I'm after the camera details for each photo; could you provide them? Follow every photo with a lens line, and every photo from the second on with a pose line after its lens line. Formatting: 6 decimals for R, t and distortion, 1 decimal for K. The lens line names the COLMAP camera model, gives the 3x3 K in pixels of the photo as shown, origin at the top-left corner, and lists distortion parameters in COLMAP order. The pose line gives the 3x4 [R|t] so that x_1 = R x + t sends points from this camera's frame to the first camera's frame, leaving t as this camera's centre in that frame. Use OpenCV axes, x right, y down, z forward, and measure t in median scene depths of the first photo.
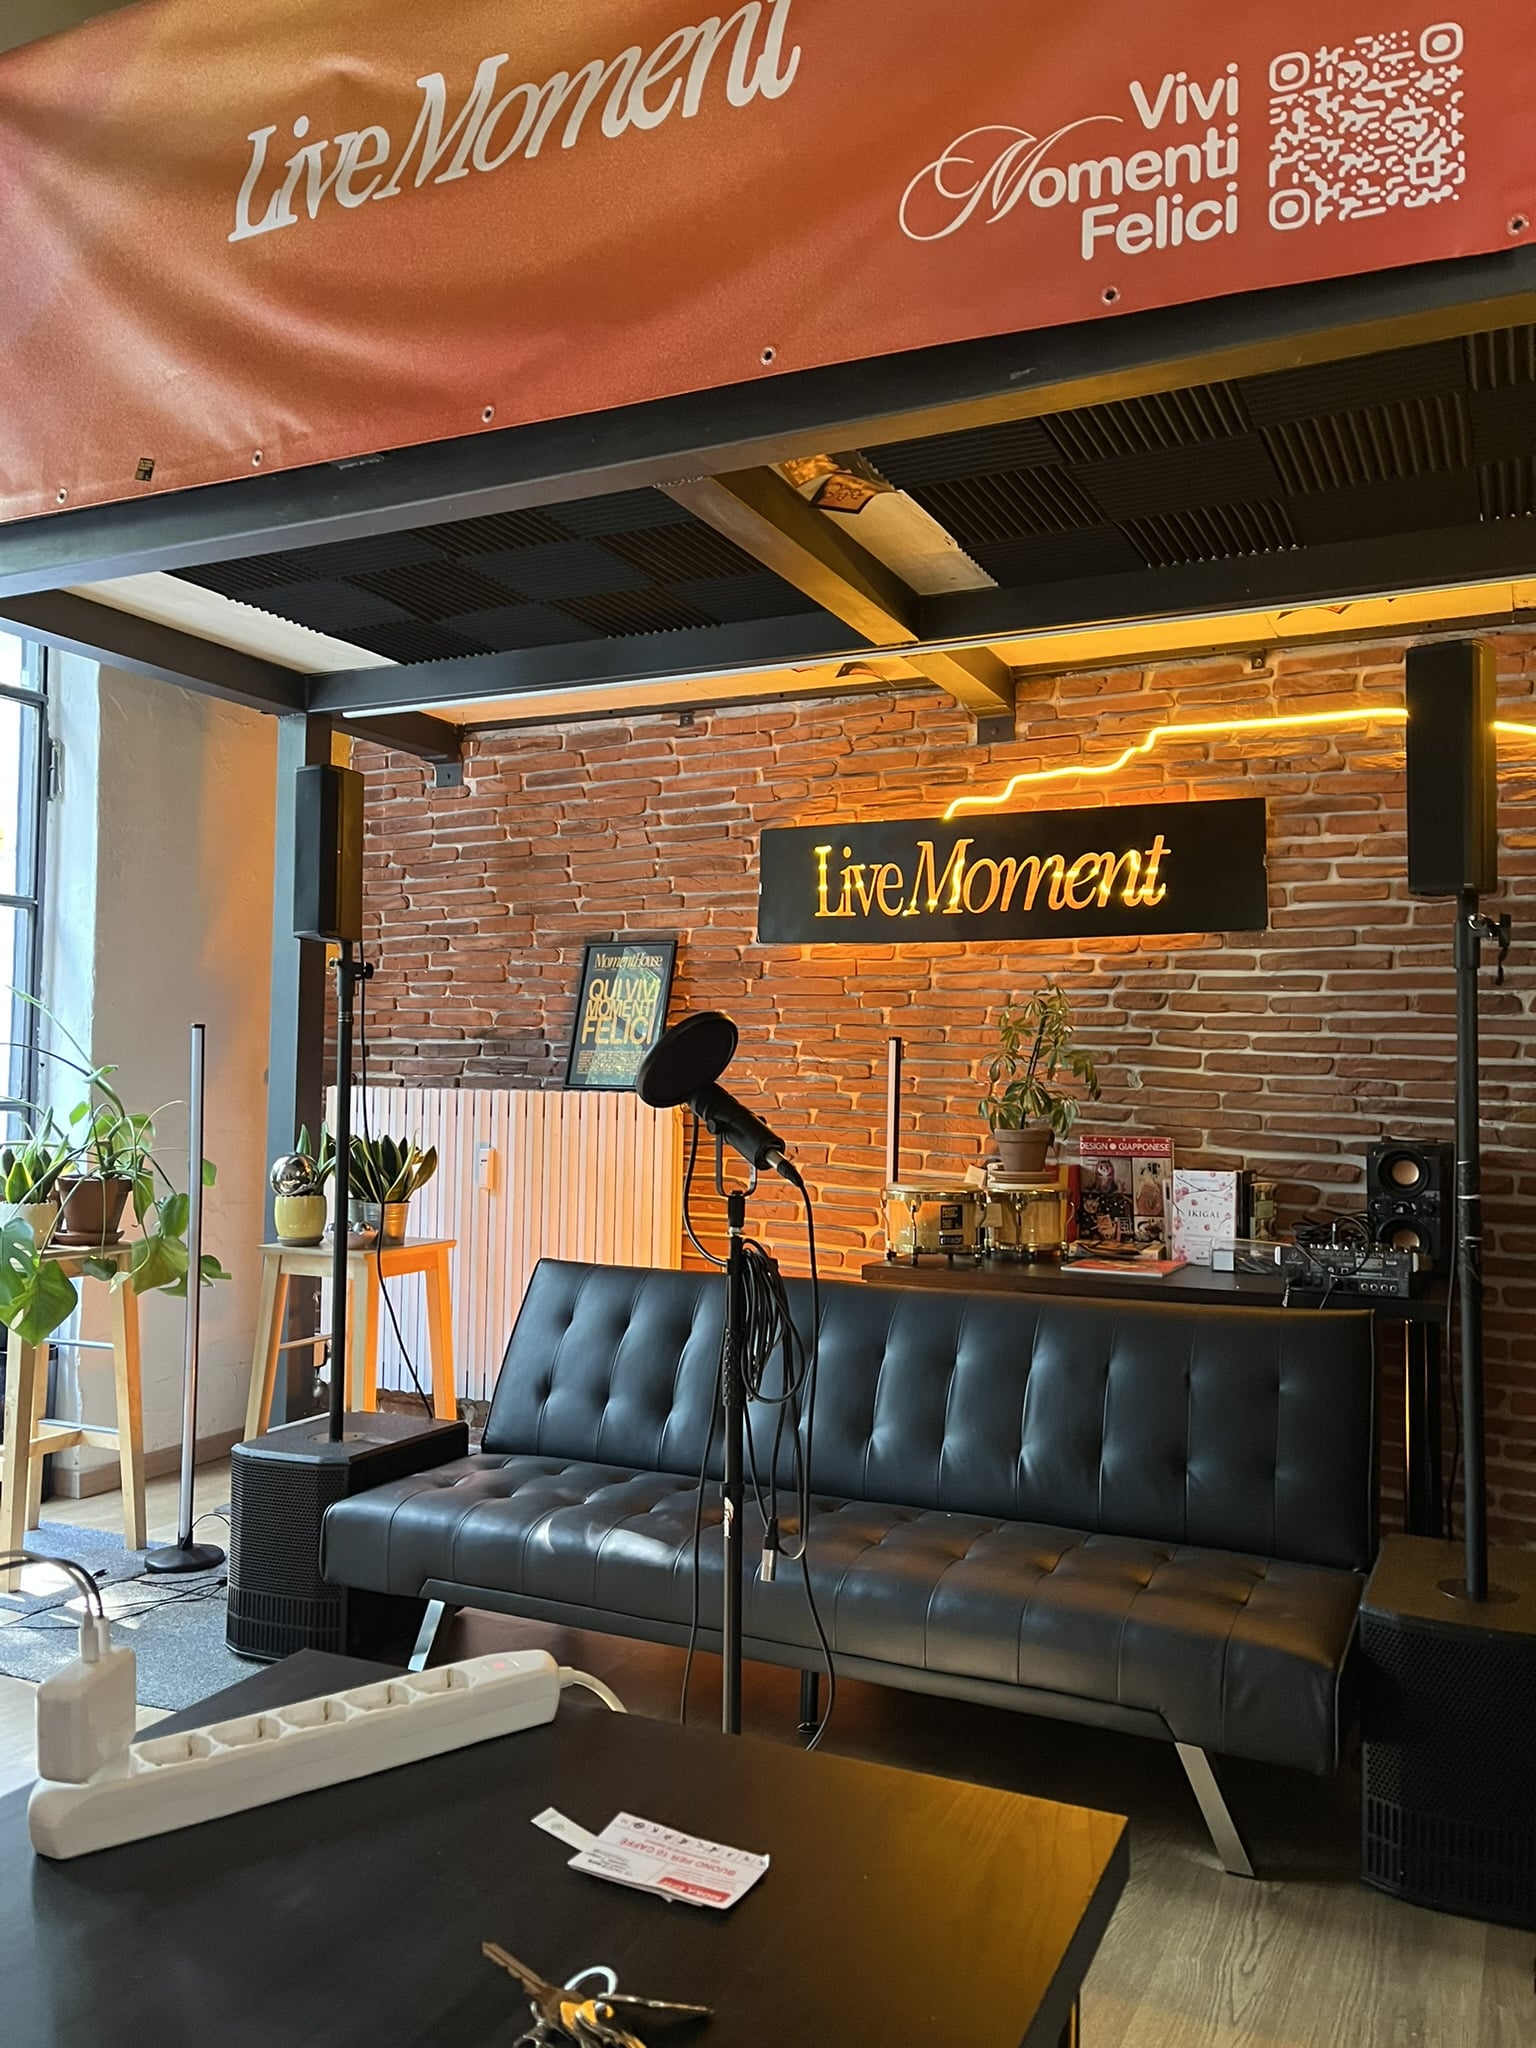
lens RADIAL K [[1569.8, 0, 768.0], [0, 1569.8, 1024.0], [0, 0, 1]] dist [0.096724, -0.146025]
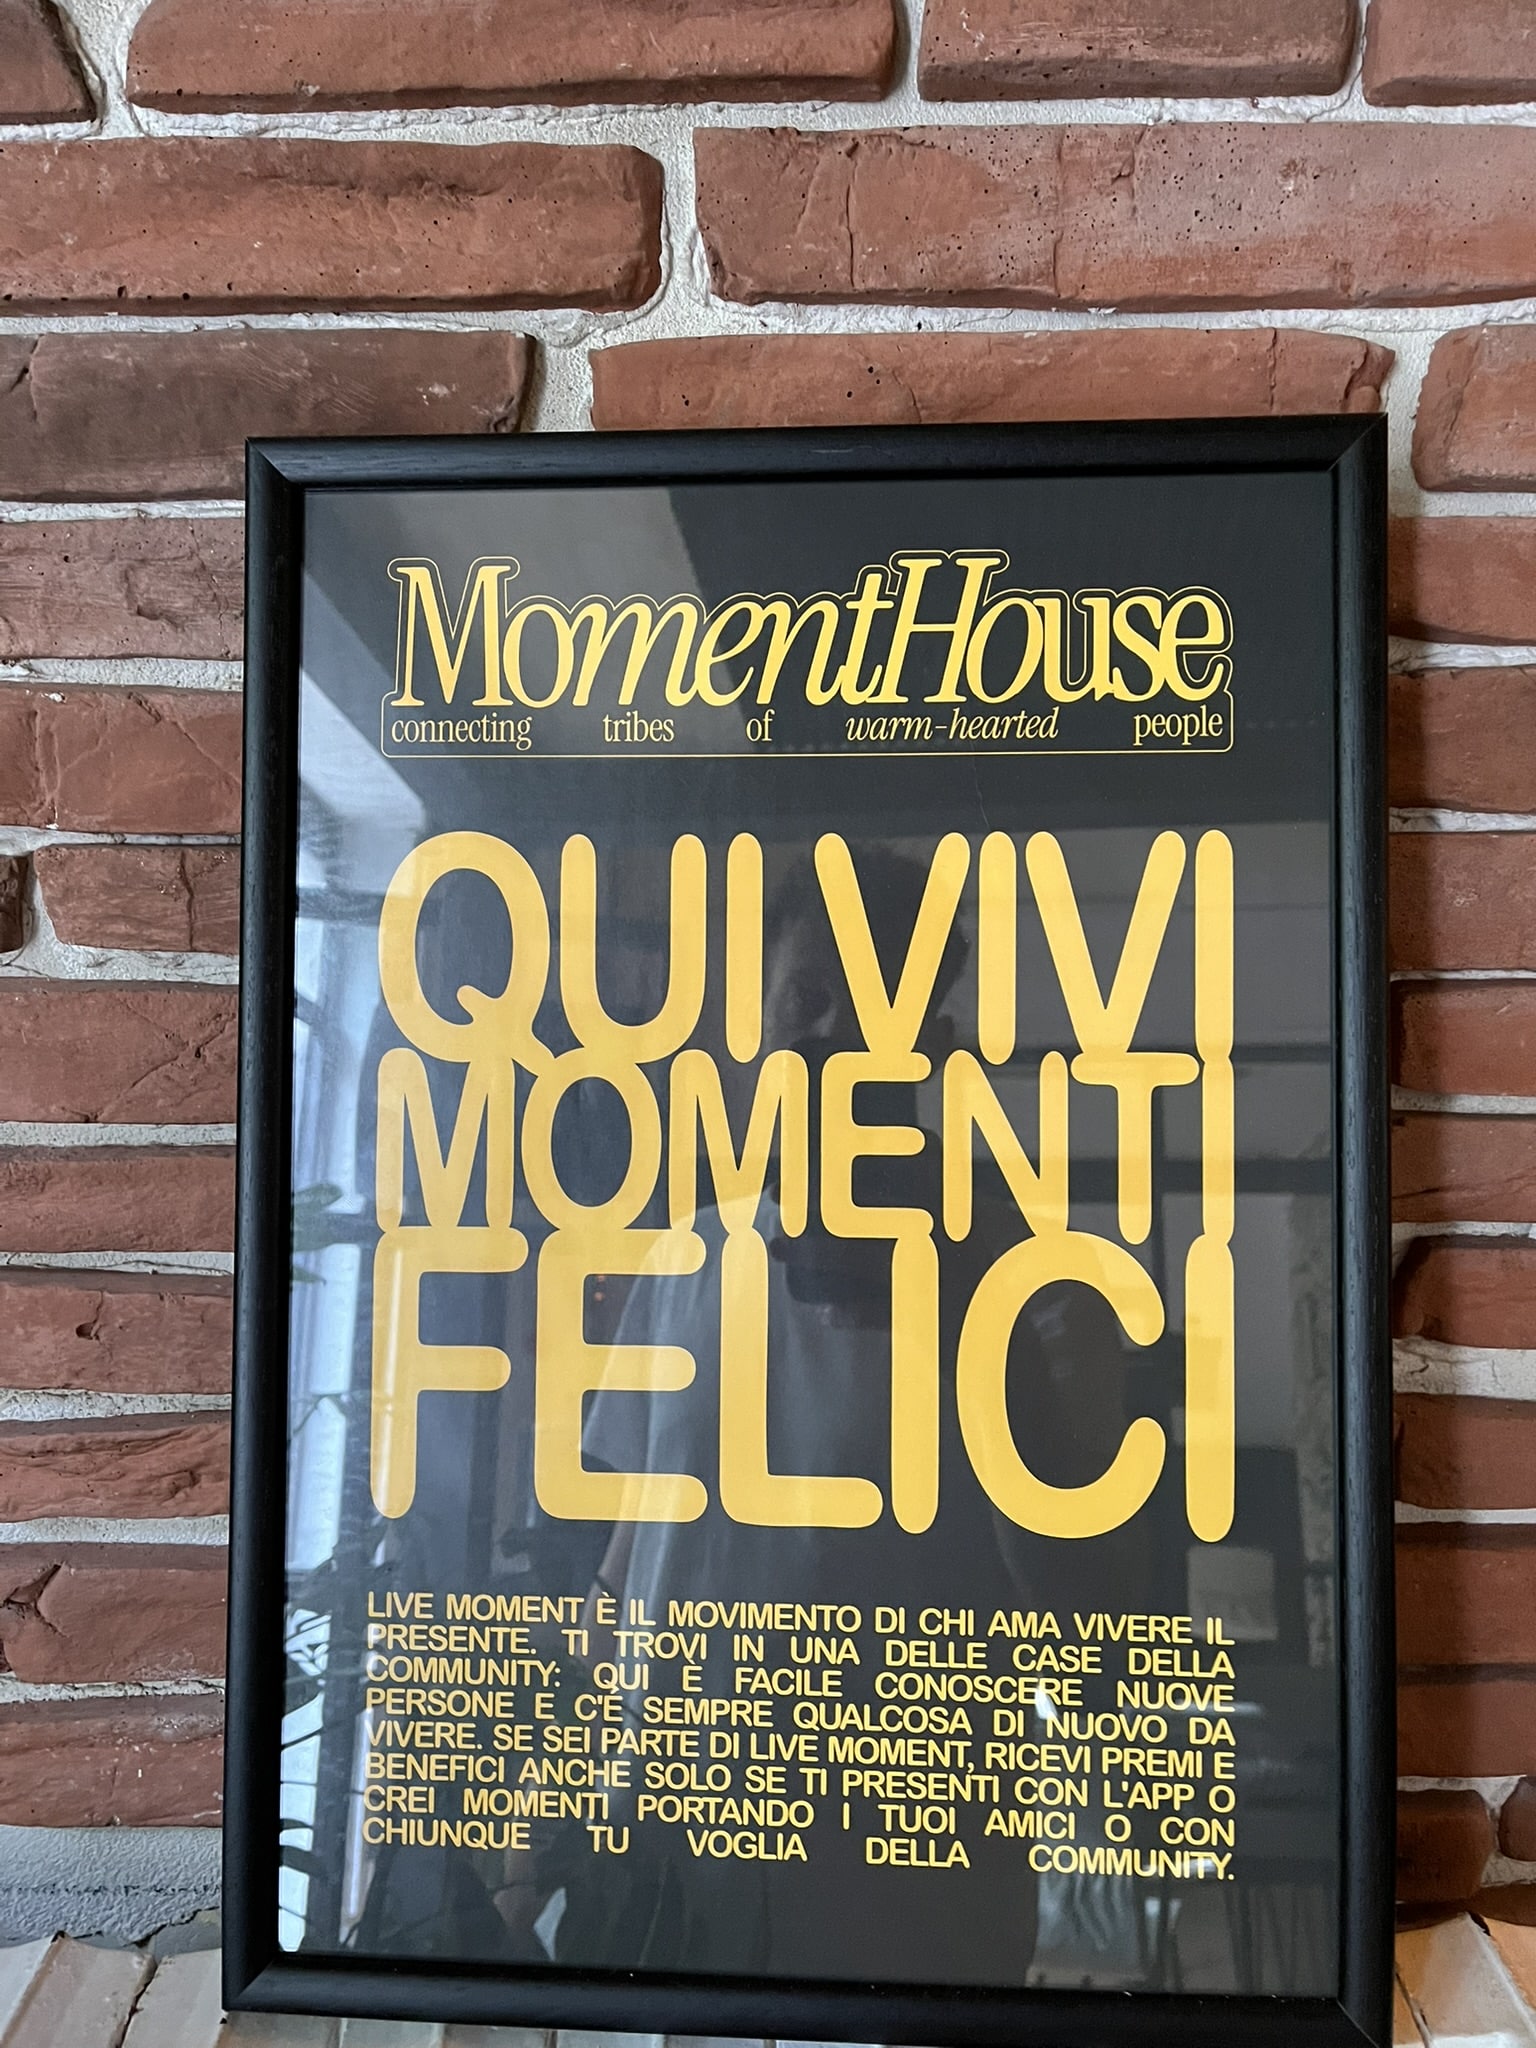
lens RADIAL K [[1567.2, 0, 782.9], [0, 1567.2, 1026.4], [0, 0, 1]] dist [0.075942, -0.115166]
pose [[0.897897, -0.108303, 0.426675, -0.157646], [0.008999, 0.973576, 0.228185, -0.046055], [-0.440114, -0.201047, 0.875146, 1.066647]]
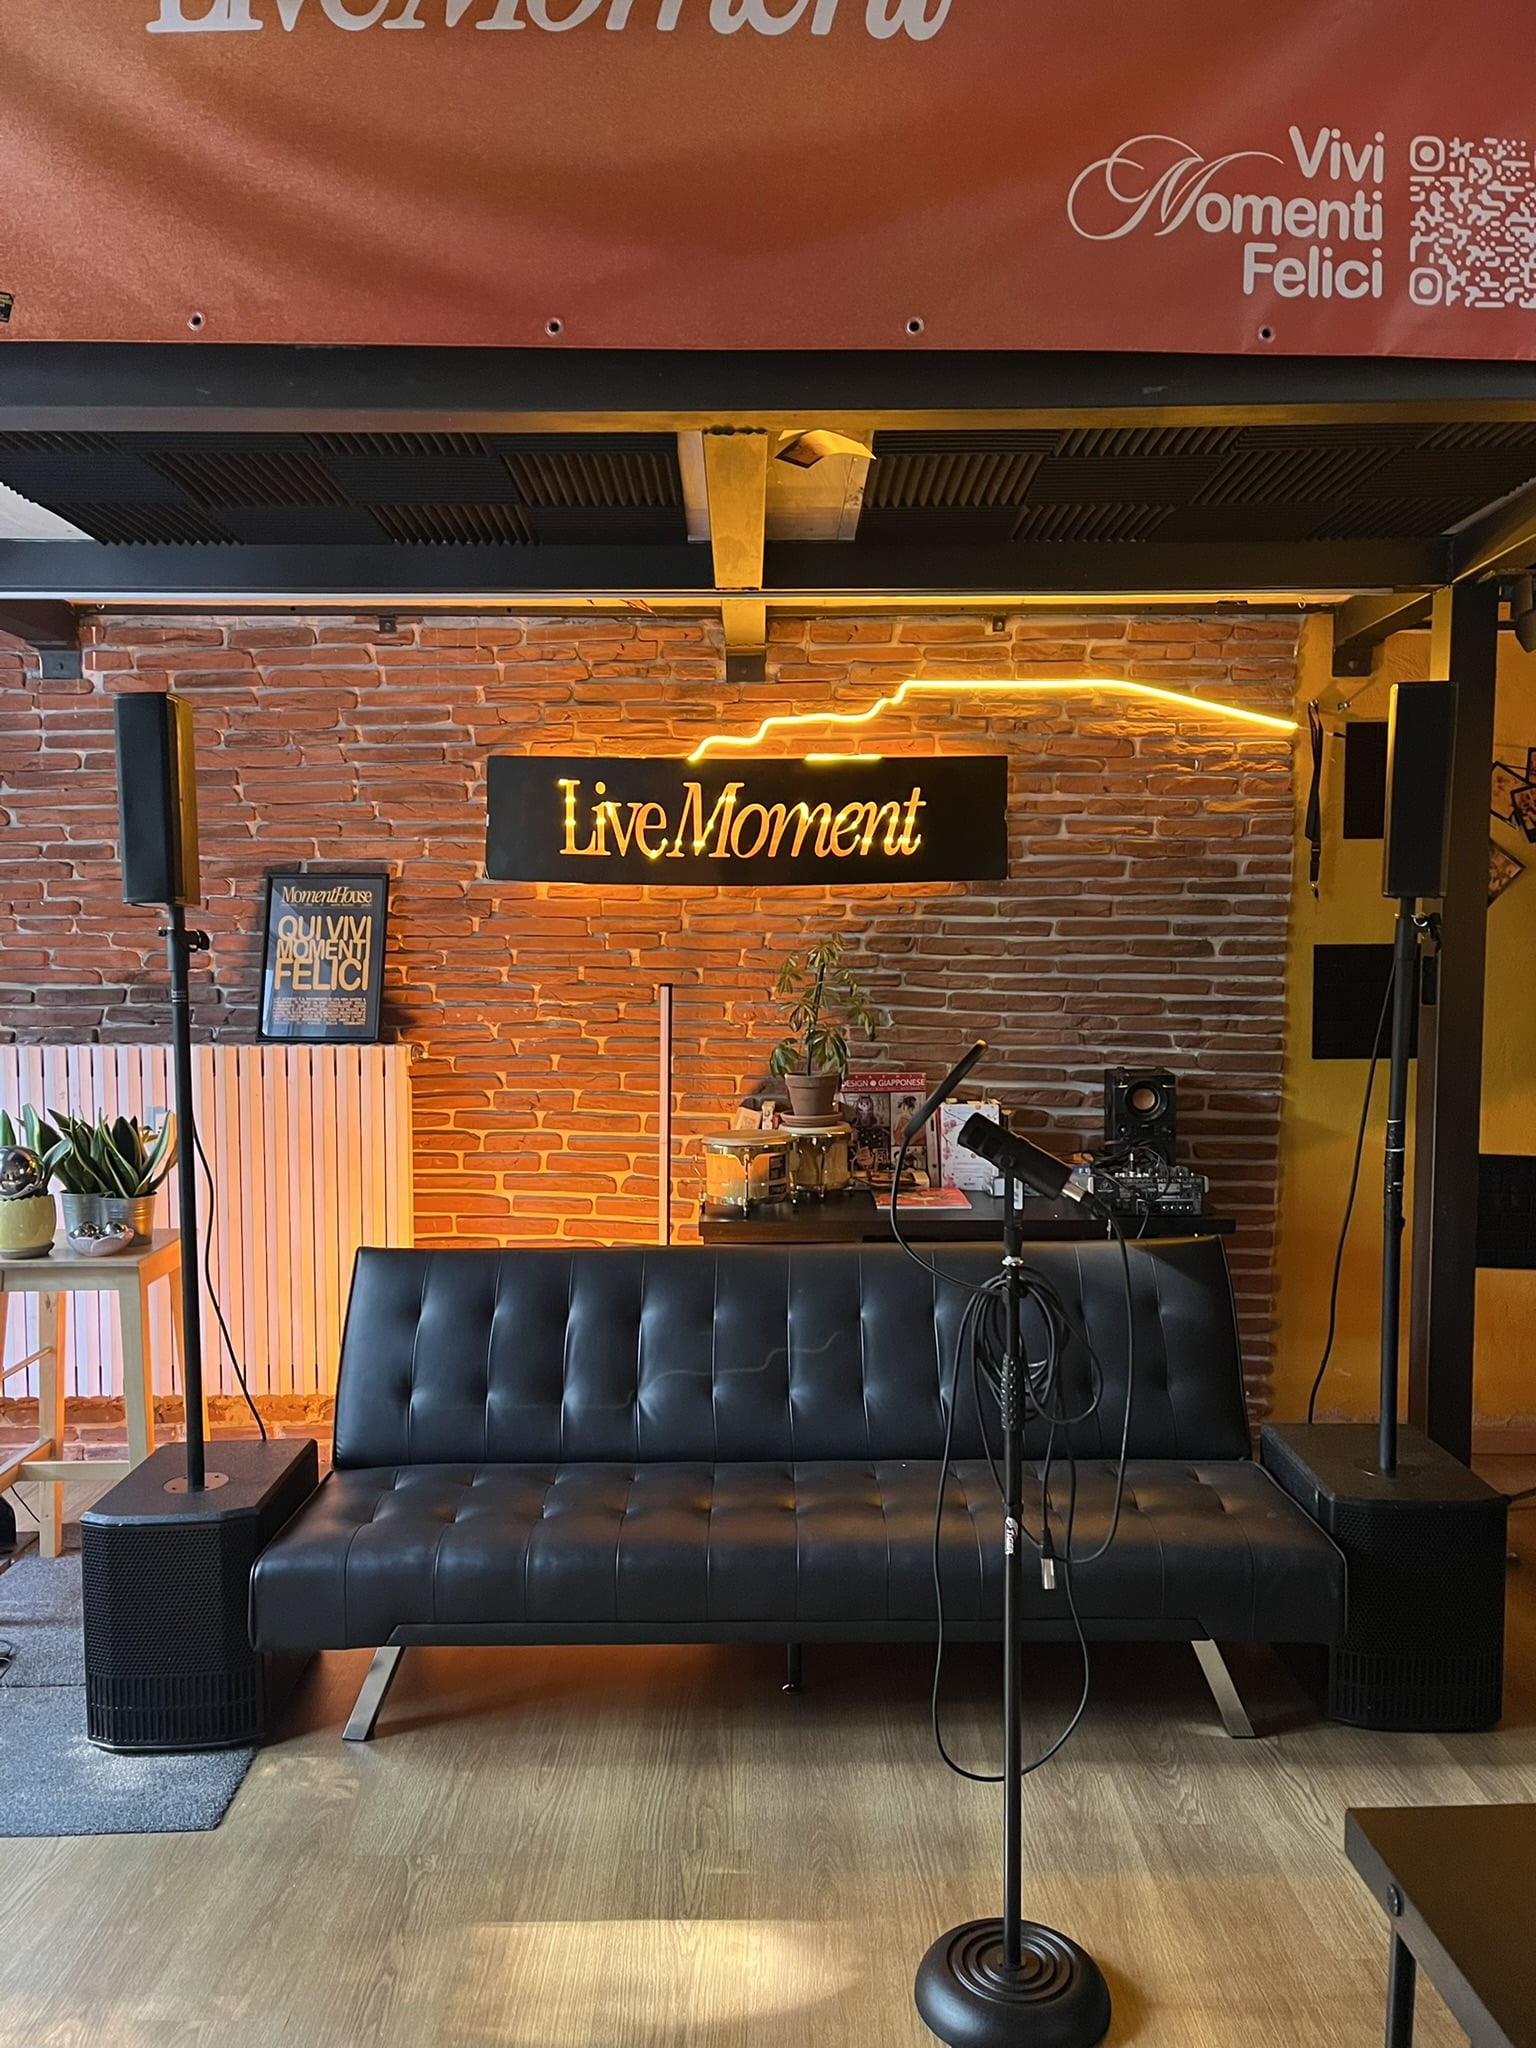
lens RADIAL K [[1559.4, 0, 774.6], [0, 1559.4, 1044.8], [0, 0, 1]] dist [0.071653, -0.115784]
pose [[0.896772, -0.044667, 0.440232, -0.301253], [-0.000231, 0.994845, 0.101409, -0.054361], [-0.442492, -0.091043, 0.892139, 0.098612]]
